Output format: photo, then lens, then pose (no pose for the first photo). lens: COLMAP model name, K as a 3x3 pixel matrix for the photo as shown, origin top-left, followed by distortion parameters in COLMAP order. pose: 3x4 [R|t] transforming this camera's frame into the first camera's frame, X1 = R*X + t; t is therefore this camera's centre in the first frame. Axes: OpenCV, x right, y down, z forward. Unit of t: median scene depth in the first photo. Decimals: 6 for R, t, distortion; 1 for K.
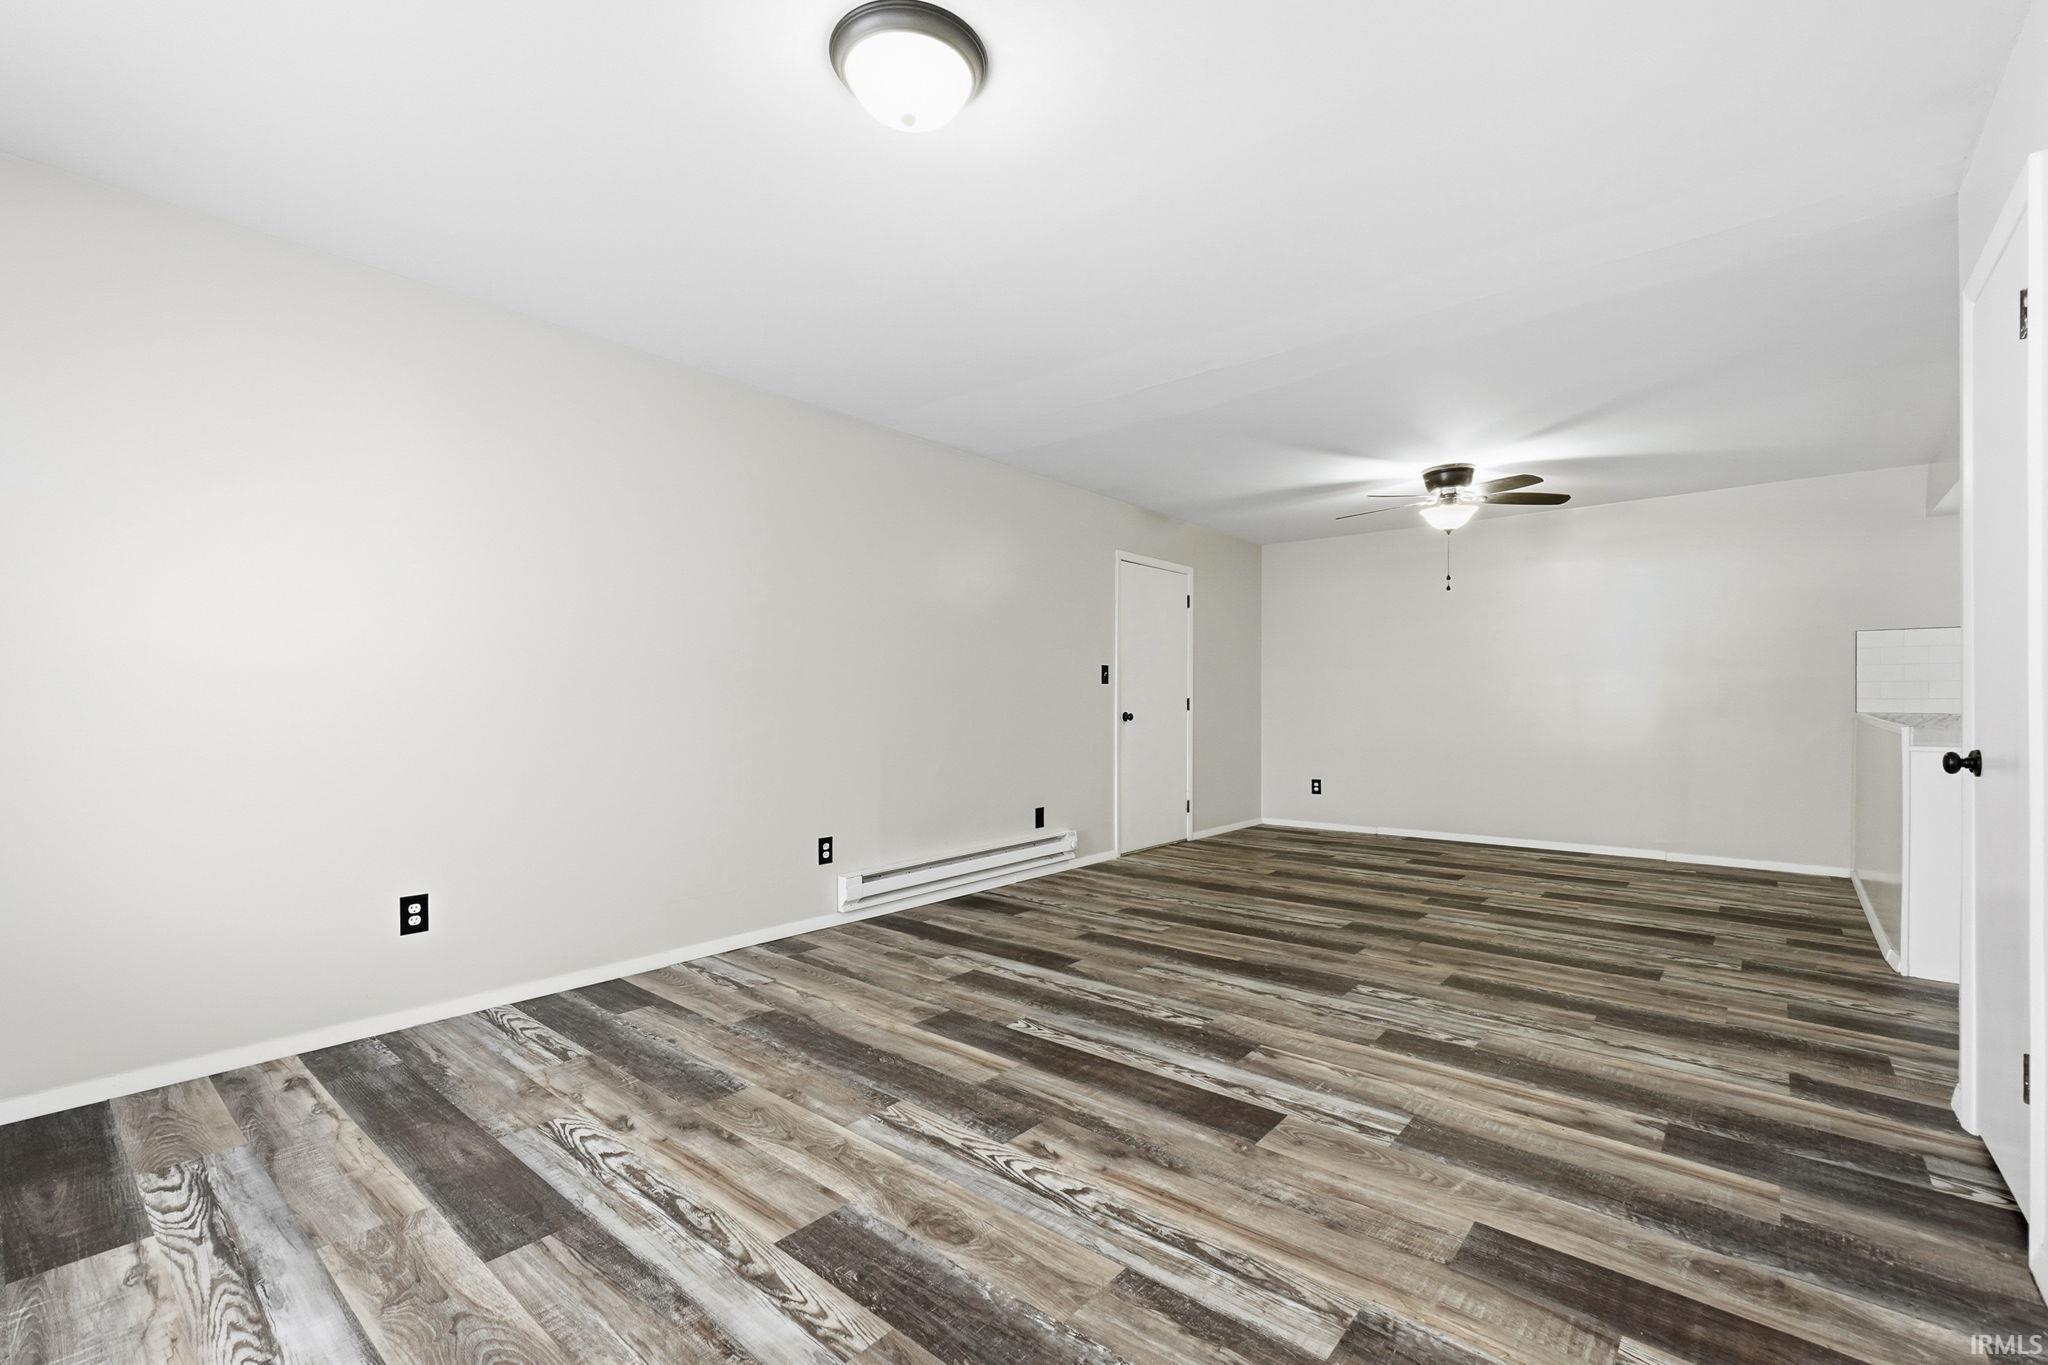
lens RADIAL K [[878.5, 0, 1007.2], [0, 878.5, 692.6], [0, 0, 1]] dist [0.000613, -0.001210]
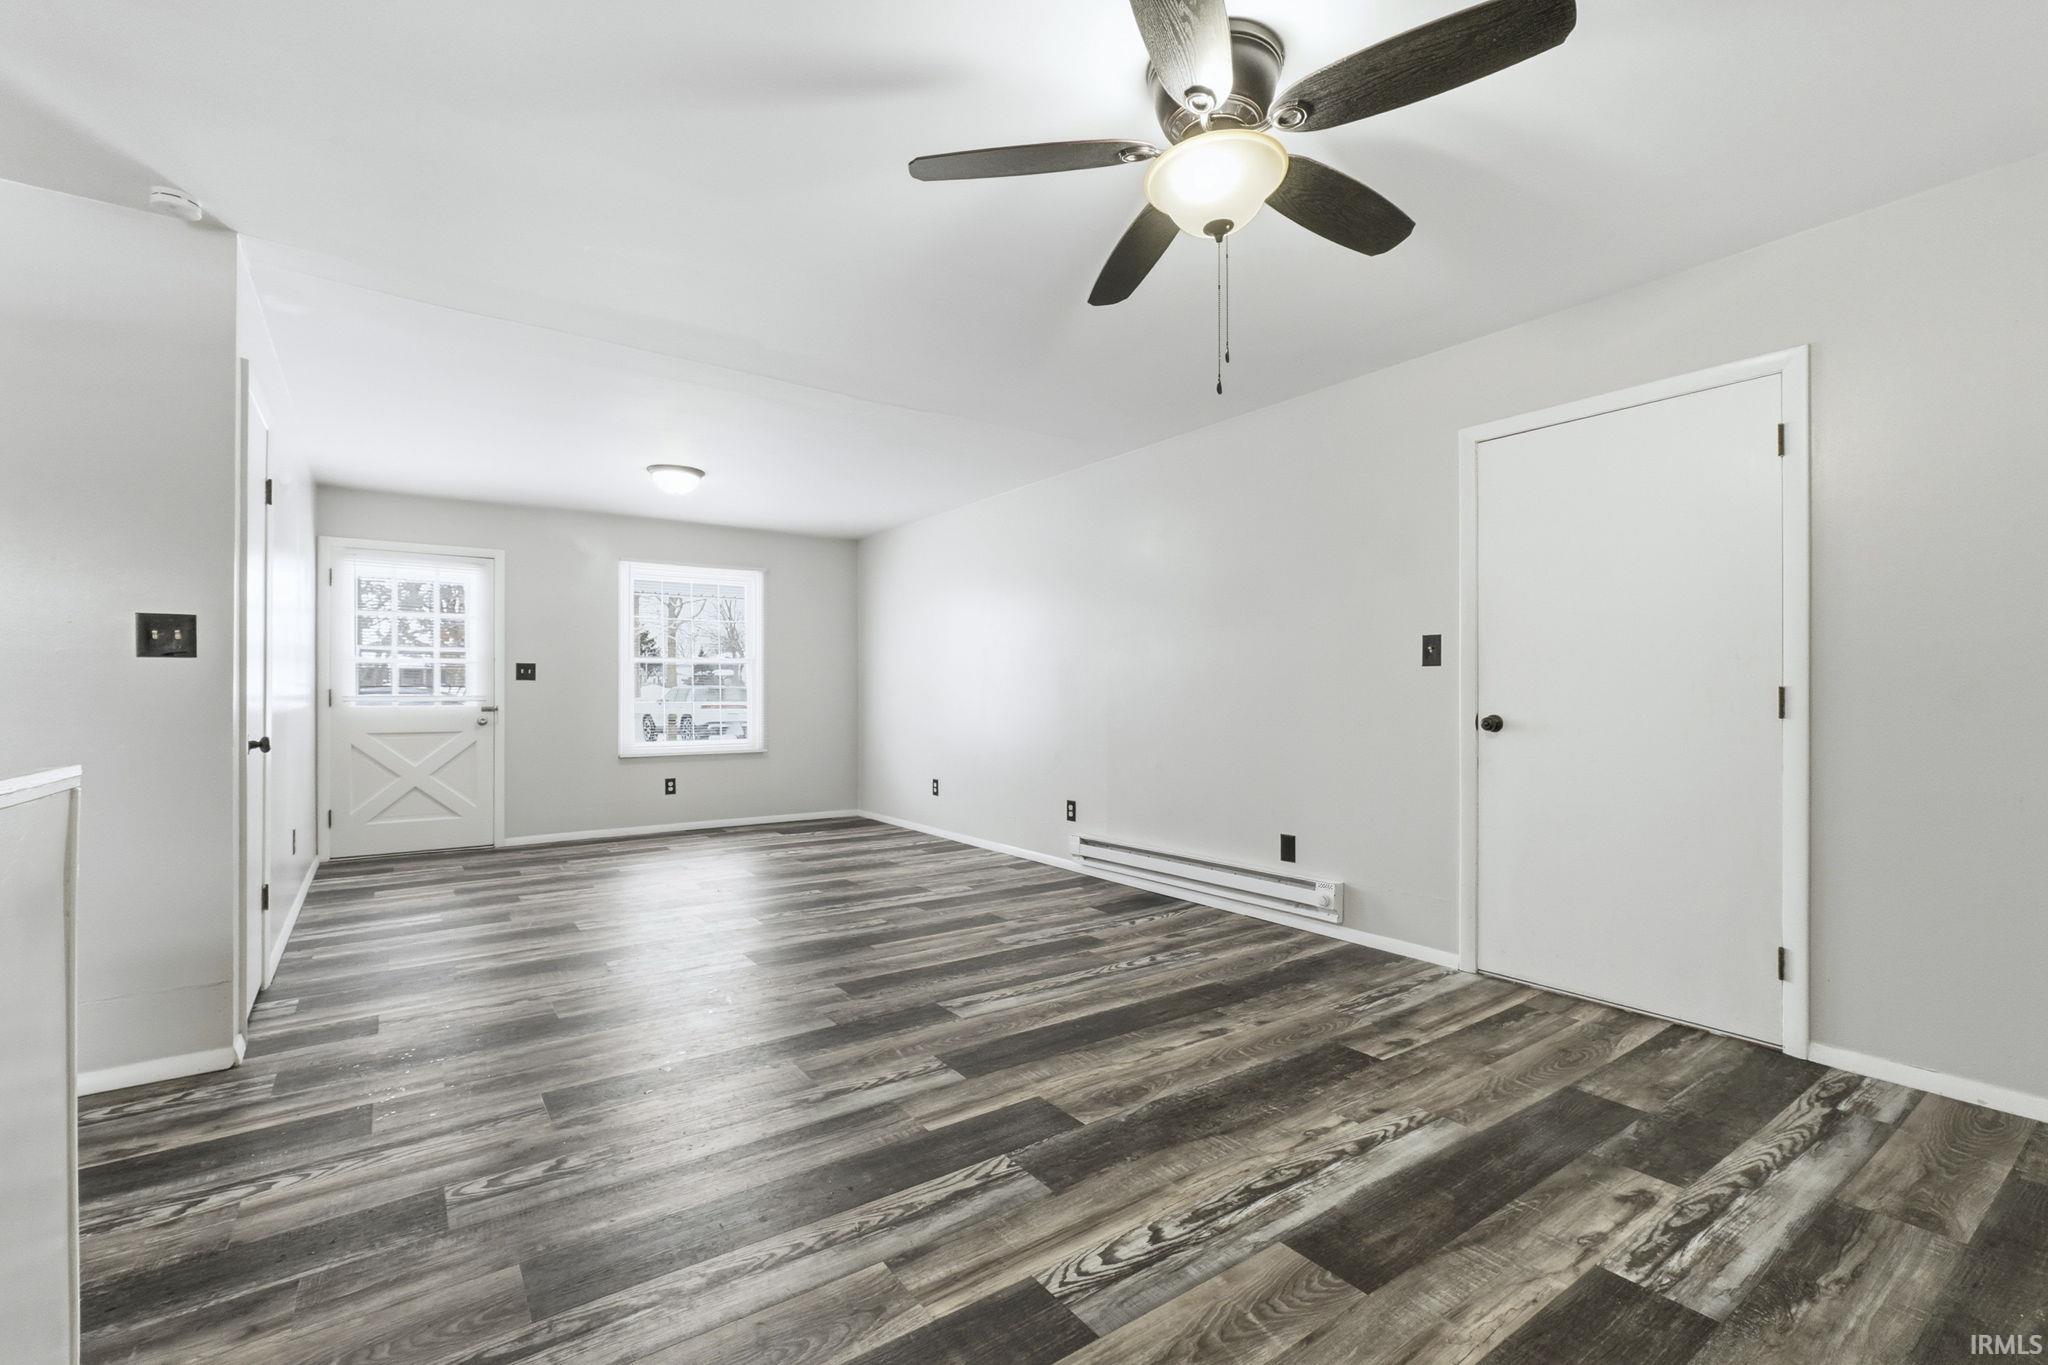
lens RADIAL K [[878.5, 0, 1034.4], [0, 878.5, 687.7], [0, 0, 1]] dist [0.000613, -0.001210]
pose [[-0.224278, -0.007514, -0.974496, 1.082442], [0.011976, 0.999874, -0.010466, 0.010846], [0.974452, -0.014018, -0.224159, 1.247776]]
